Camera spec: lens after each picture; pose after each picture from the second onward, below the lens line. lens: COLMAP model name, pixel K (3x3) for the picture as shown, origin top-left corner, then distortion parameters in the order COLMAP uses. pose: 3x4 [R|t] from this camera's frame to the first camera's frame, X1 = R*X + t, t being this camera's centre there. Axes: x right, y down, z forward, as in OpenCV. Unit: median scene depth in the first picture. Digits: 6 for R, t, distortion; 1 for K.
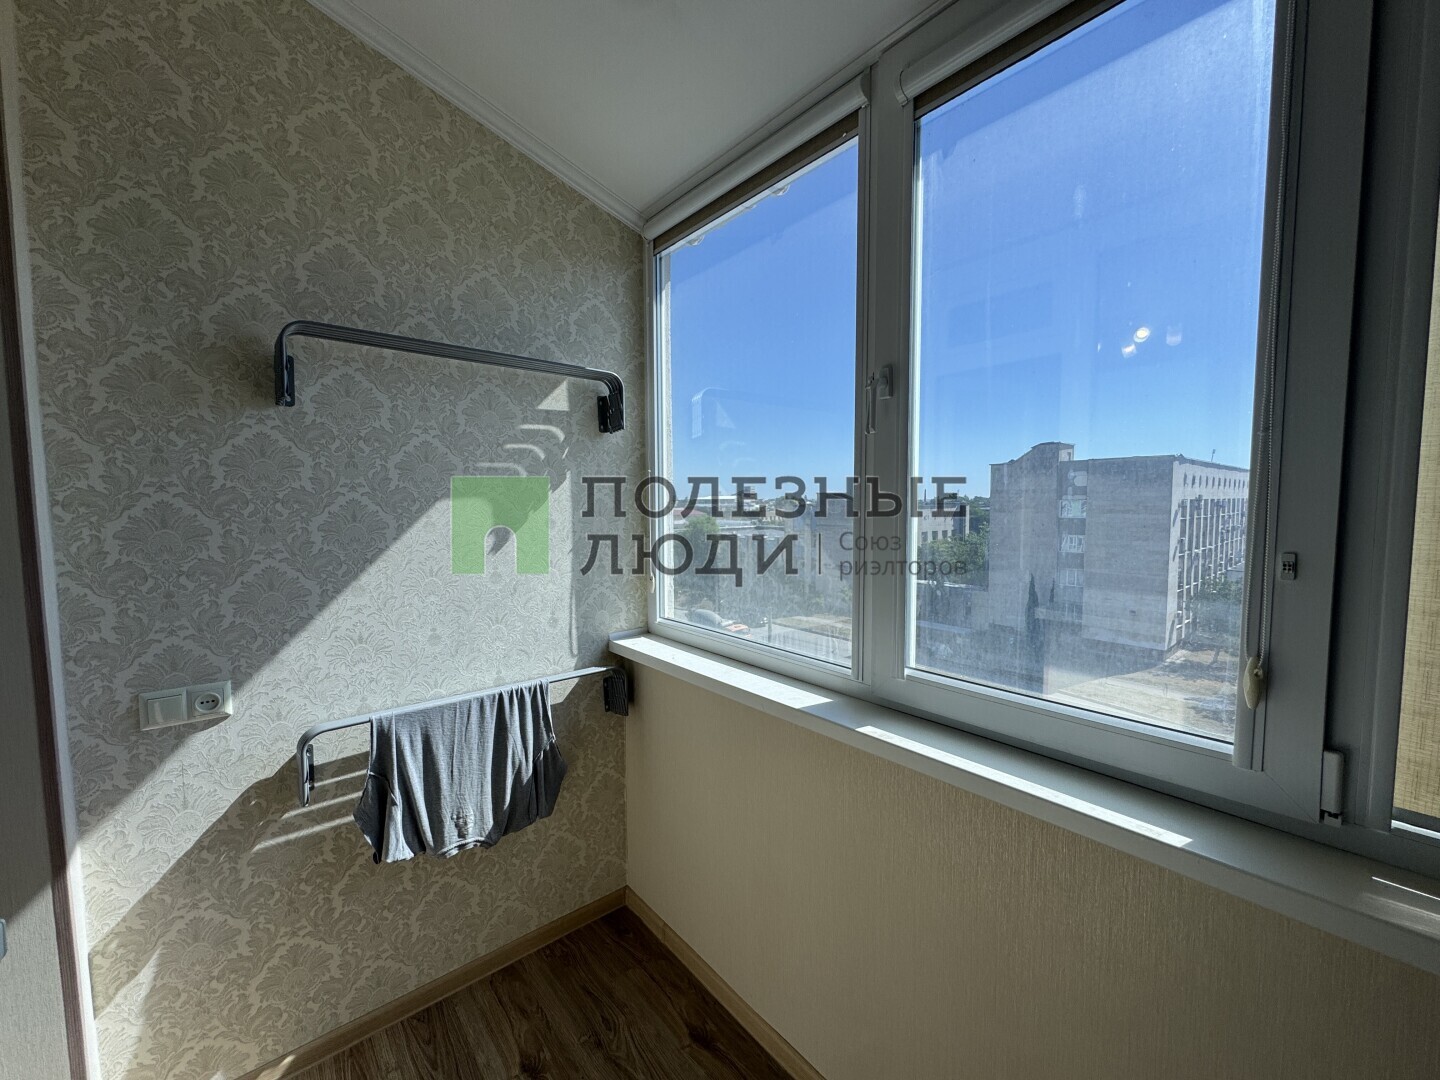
lens RADIAL K [[573.7, 0, 721.5], [0, 573.7, 540.3], [0, 0, 1]] dist [0.000029, 0.000072]
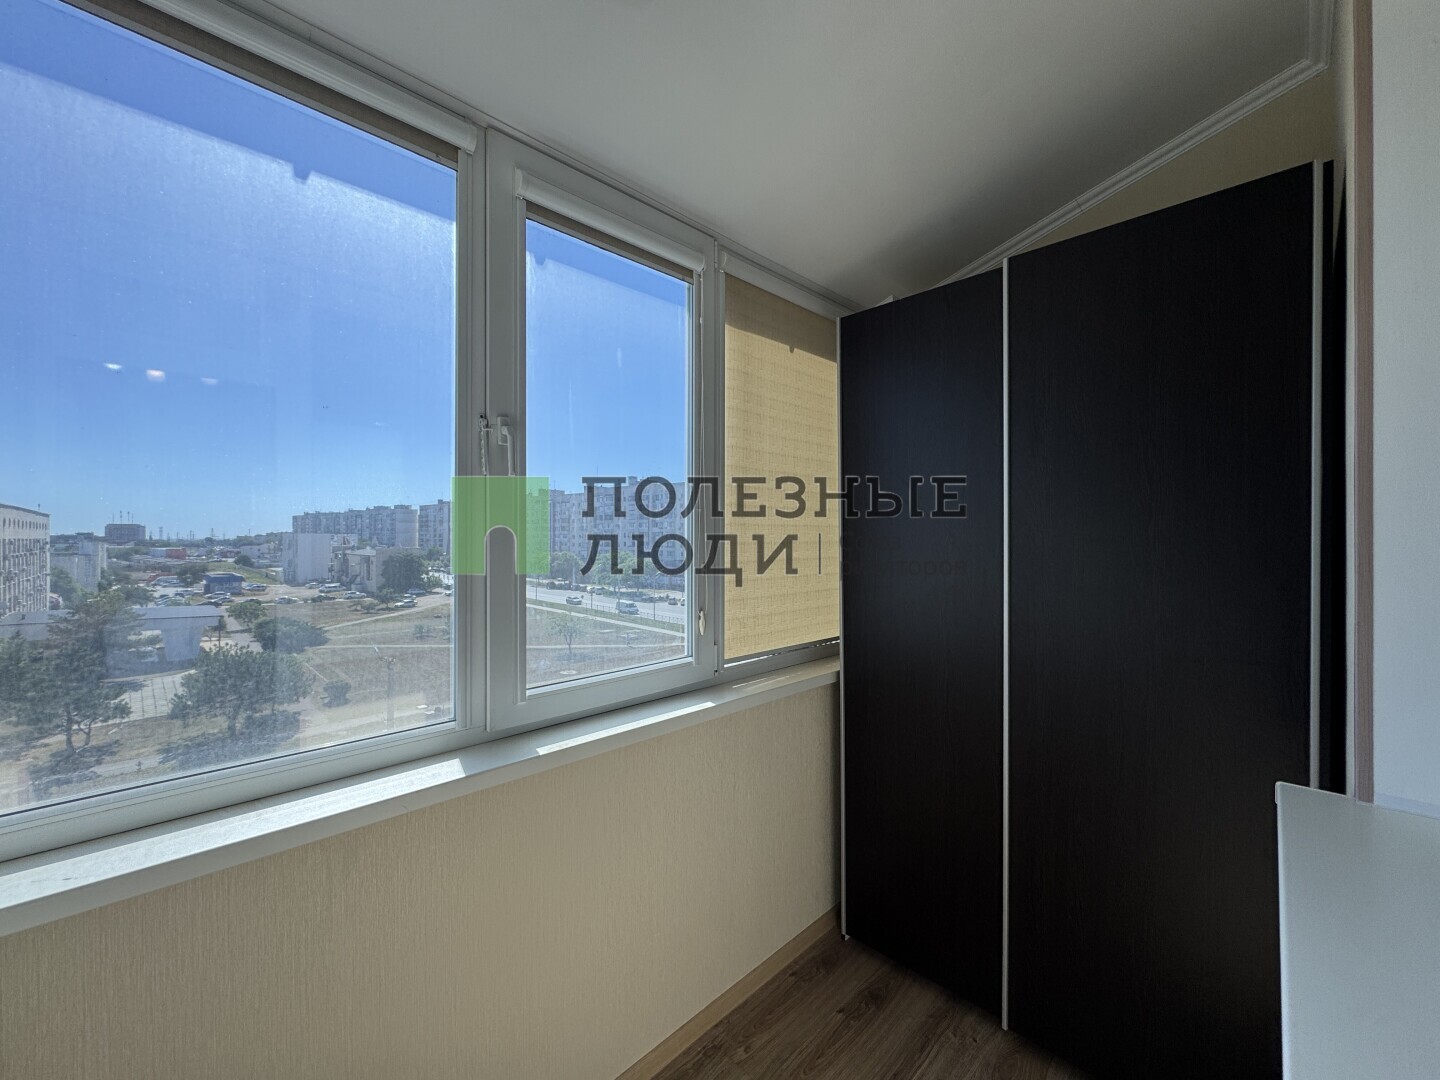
lens RADIAL K [[573.7, 0, 717.0], [0, 573.7, 538.2], [0, 0, 1]] dist [0.000029, 0.000072]
pose [[-0.071855, 0.008240, 0.997381, -0.811859], [0.069126, 0.997603, -0.003262, -0.040738], [-0.995017, 0.068711, -0.072252, 0.695967]]
